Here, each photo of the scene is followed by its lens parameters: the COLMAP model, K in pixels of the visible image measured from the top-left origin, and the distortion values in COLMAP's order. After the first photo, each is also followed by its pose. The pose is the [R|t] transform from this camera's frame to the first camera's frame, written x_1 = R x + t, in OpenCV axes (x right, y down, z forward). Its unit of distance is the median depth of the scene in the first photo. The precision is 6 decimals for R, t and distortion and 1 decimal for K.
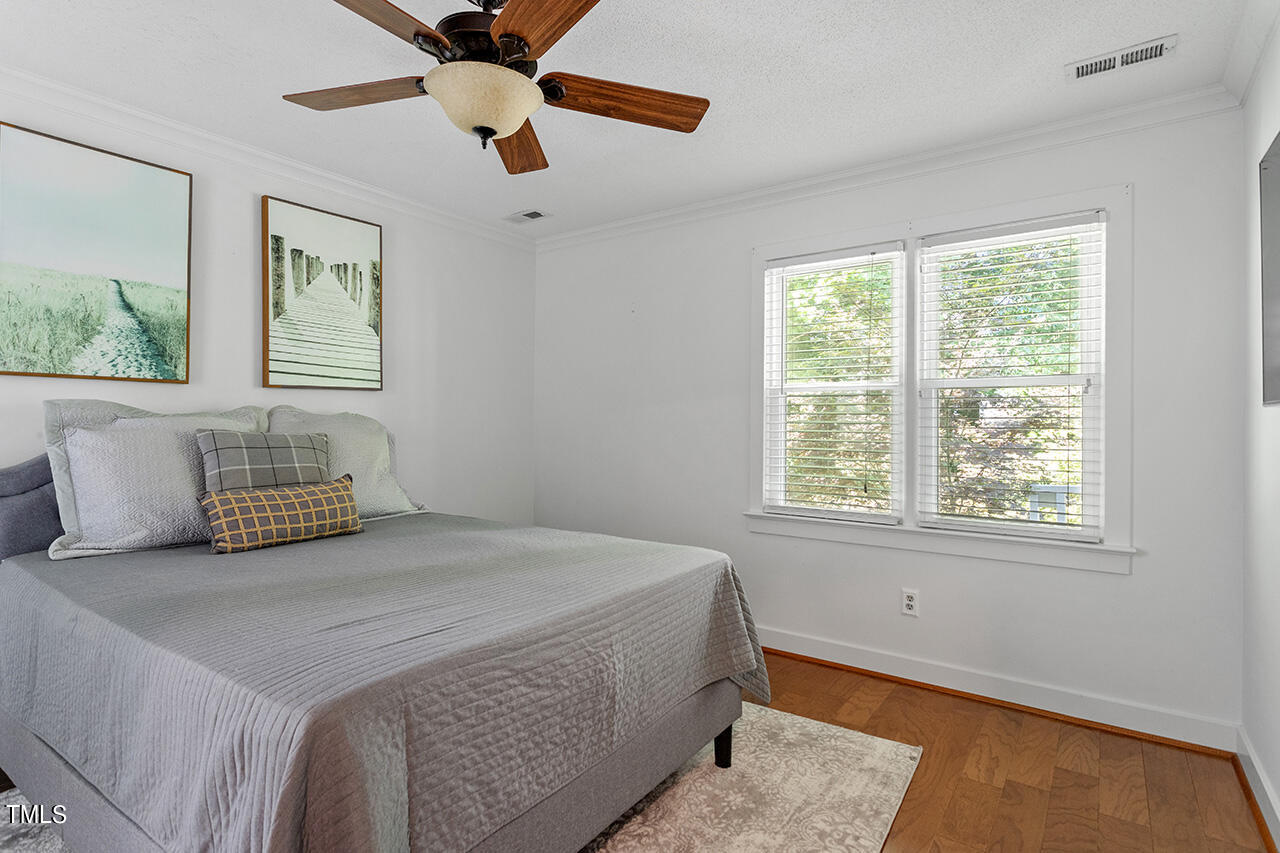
lens RADIAL K [[649.4, 0, 640.0], [0, 649.4, 426.5], [0, 0, 1]] dist [0.032510, 0.000154]
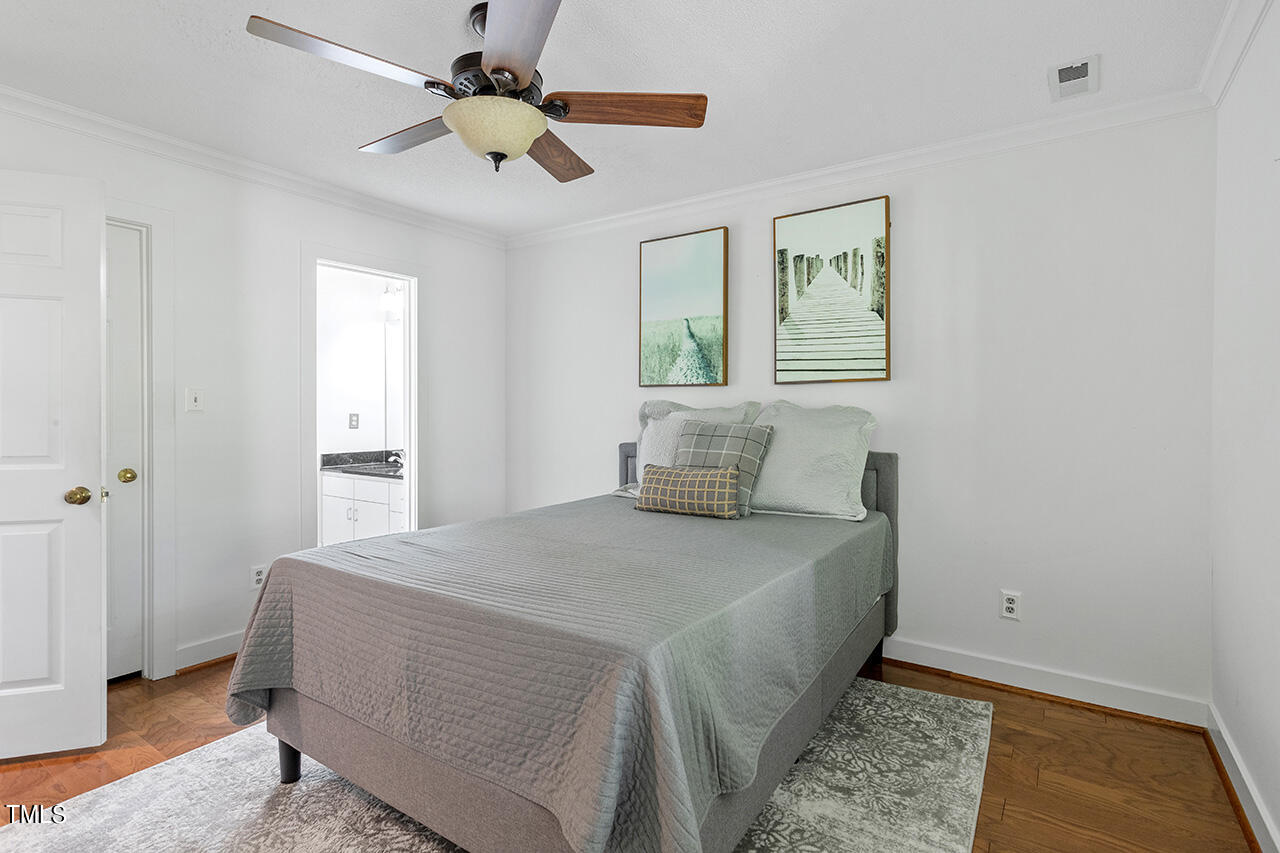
lens RADIAL K [[618.3, 0, 640.0], [0, 618.3, 426.5], [0, 0, 1]] dist [0.002200, 0.000787]
pose [[0.030629, 0.022991, -0.999266, 0.504157], [-0.009522, 0.999697, 0.022709, -0.008696], [0.999485, 0.008820, 0.030839, 0.726296]]
